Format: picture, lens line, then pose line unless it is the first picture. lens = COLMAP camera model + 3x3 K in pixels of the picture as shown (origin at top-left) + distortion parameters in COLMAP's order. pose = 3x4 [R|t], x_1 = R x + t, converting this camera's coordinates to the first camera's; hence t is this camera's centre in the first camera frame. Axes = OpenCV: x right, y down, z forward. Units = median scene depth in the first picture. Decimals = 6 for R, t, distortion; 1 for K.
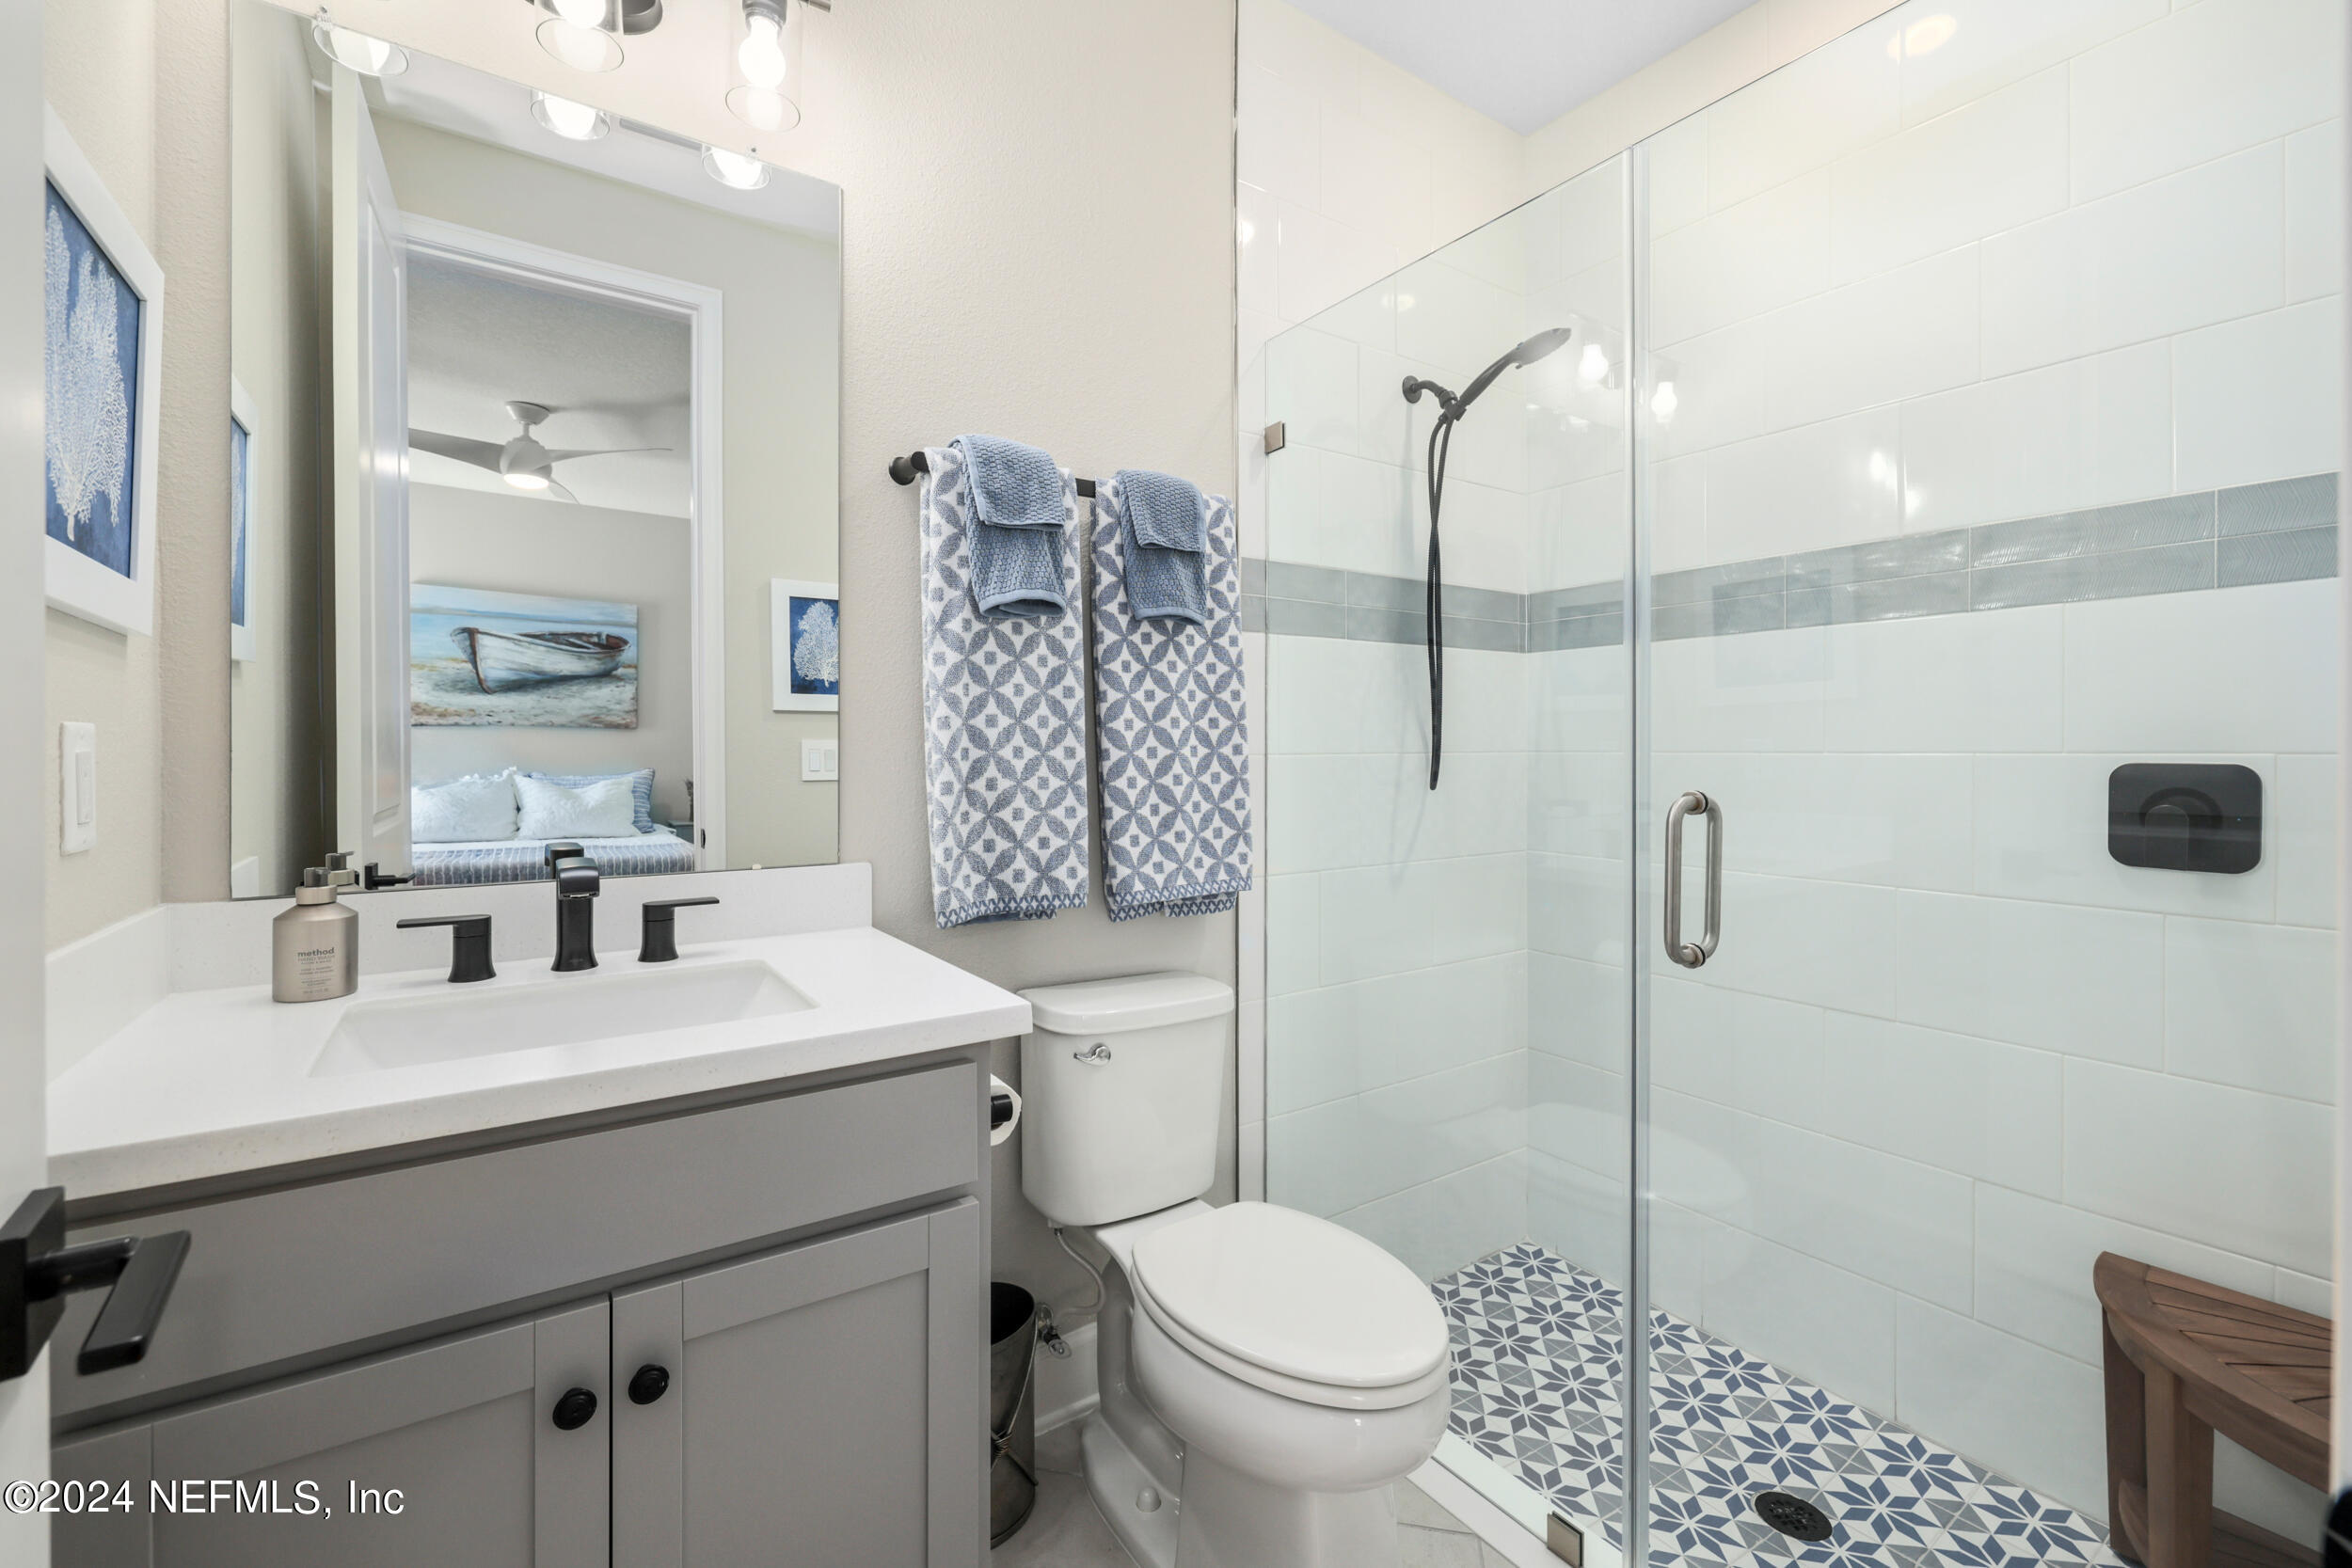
lens RADIAL K [[1015.5, 0, 1174.9], [0, 1015.5, 781.5], [0, 0, 1]] dist [0.001103, 0.000134]
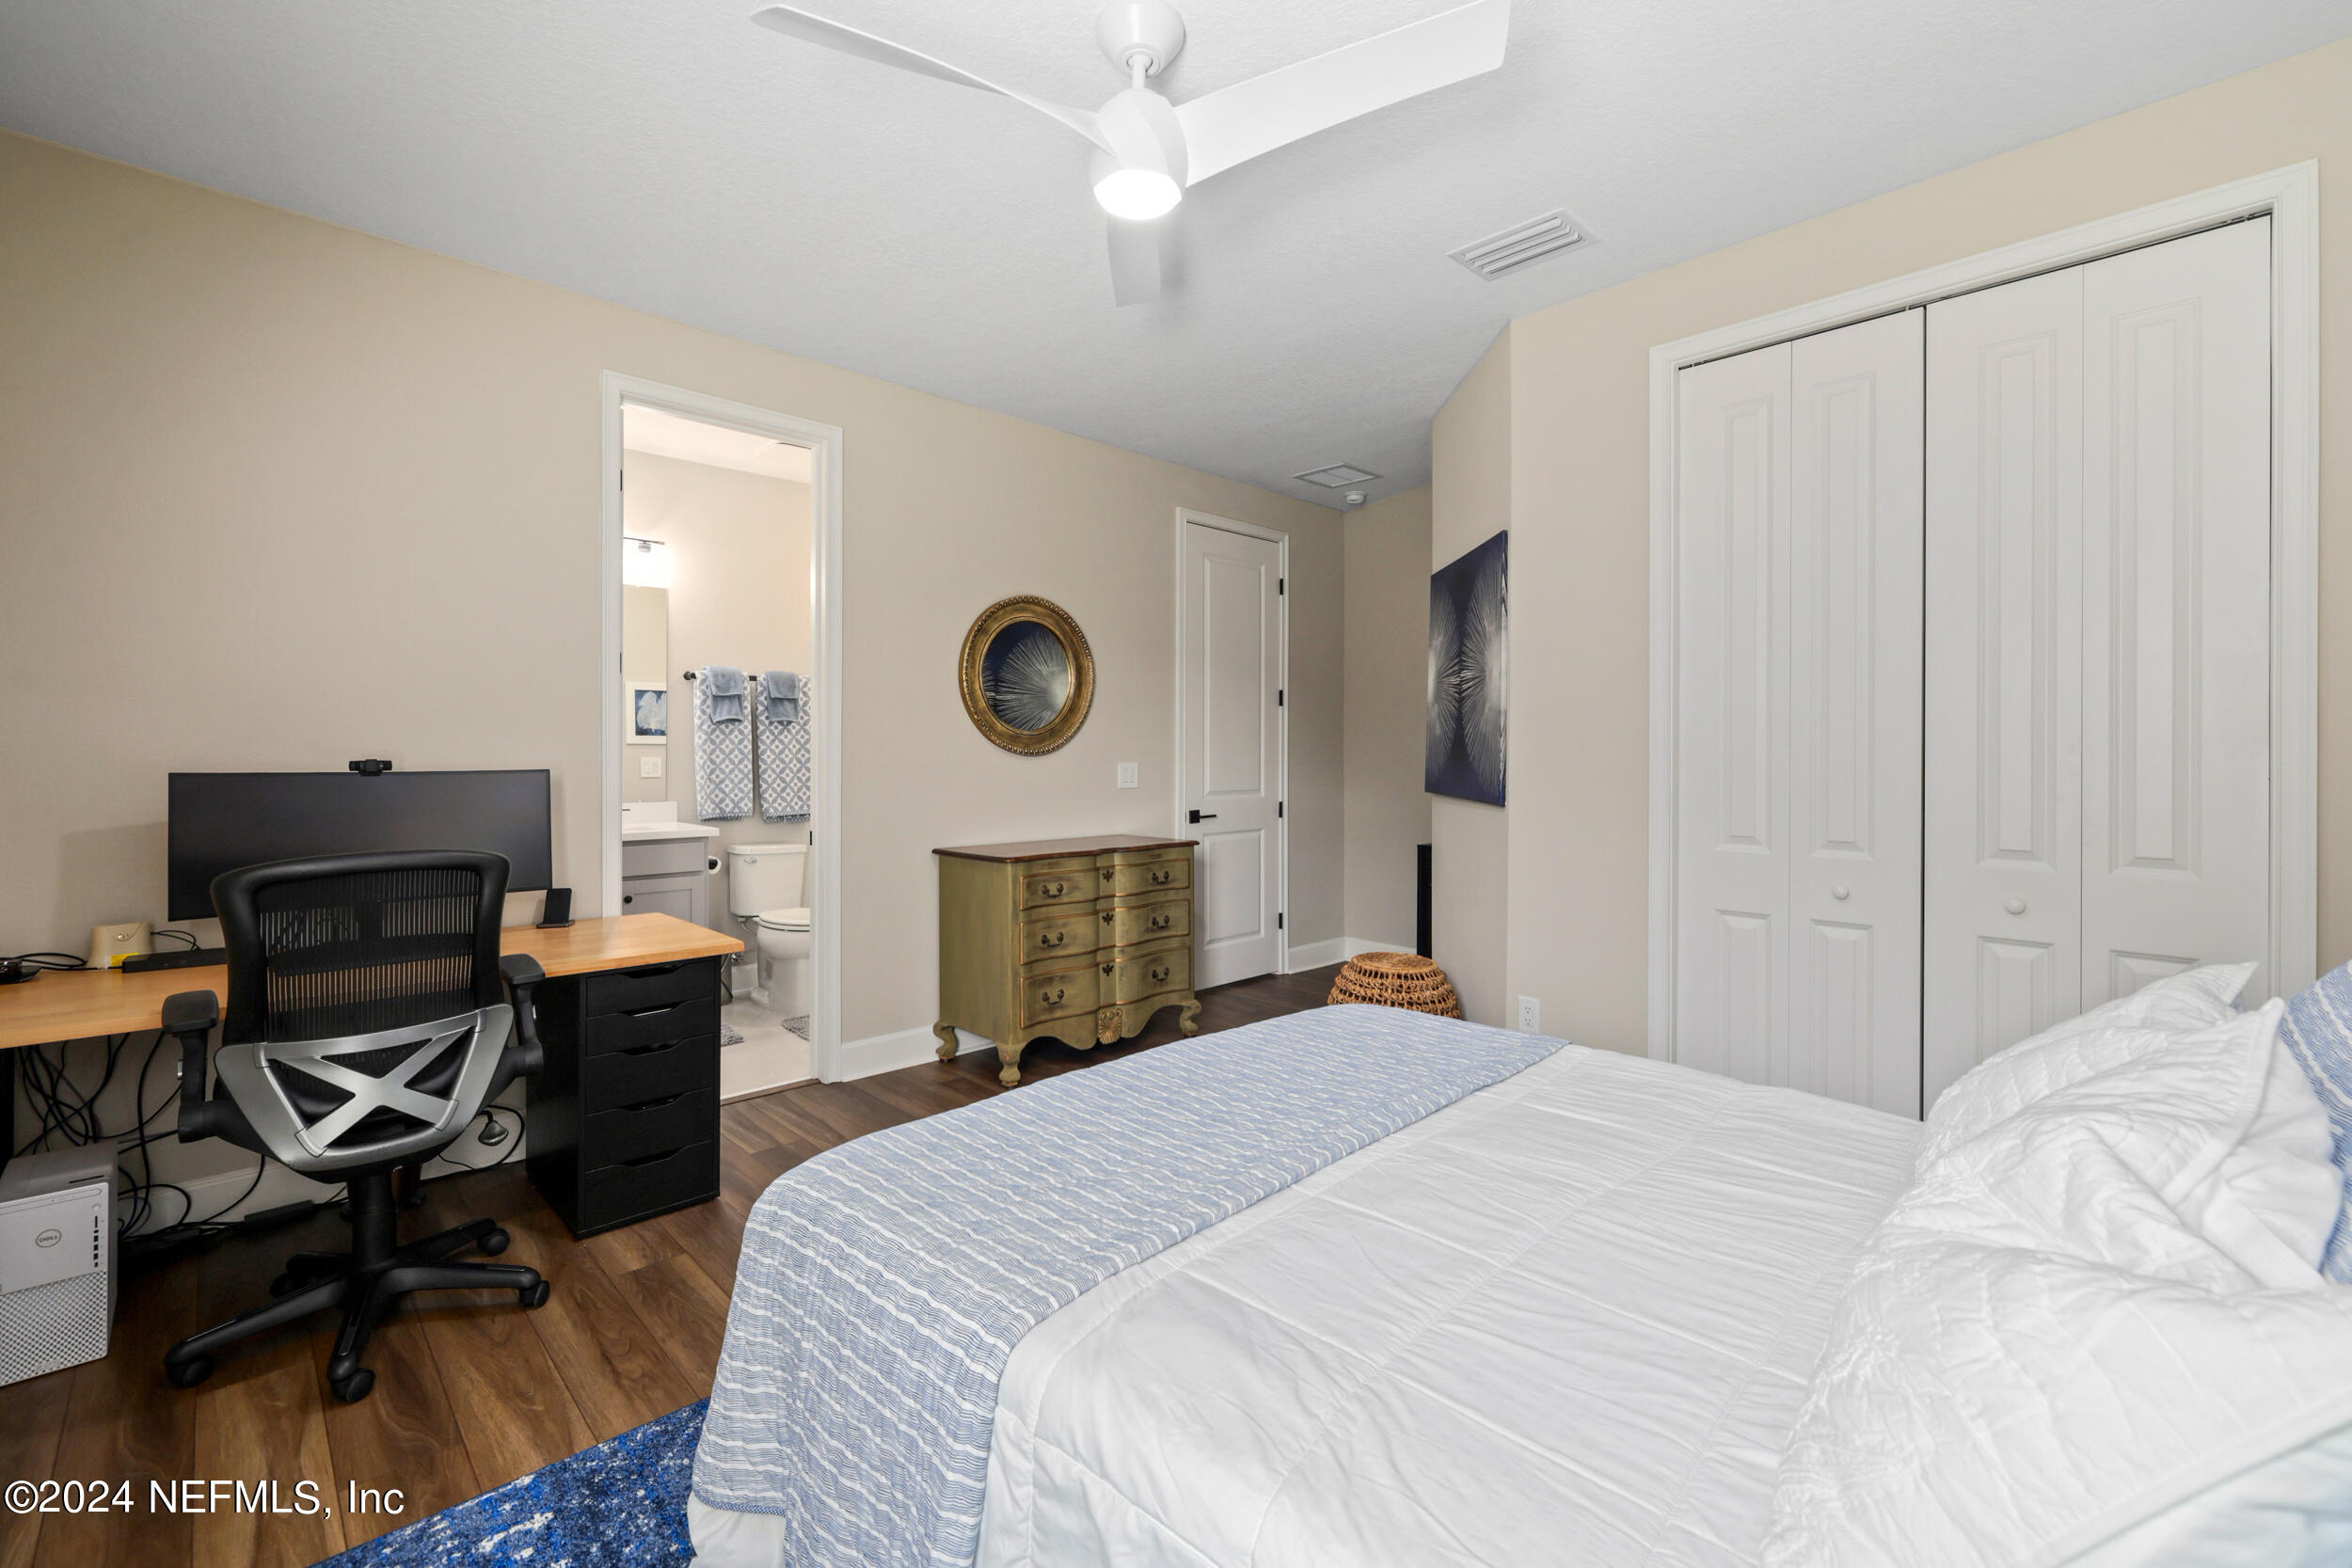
lens RADIAL K [[1015.5, 0, 1179.8], [0, 1015.5, 777.2], [0, 0, 1]] dist [0.001103, 0.000134]
pose [[0.985059, -0.001265, 0.172214, 0.648438], [0.002002, 0.999990, -0.004109, 0.019687], [-0.172207, 0.004392, 0.985051, -2.215540]]
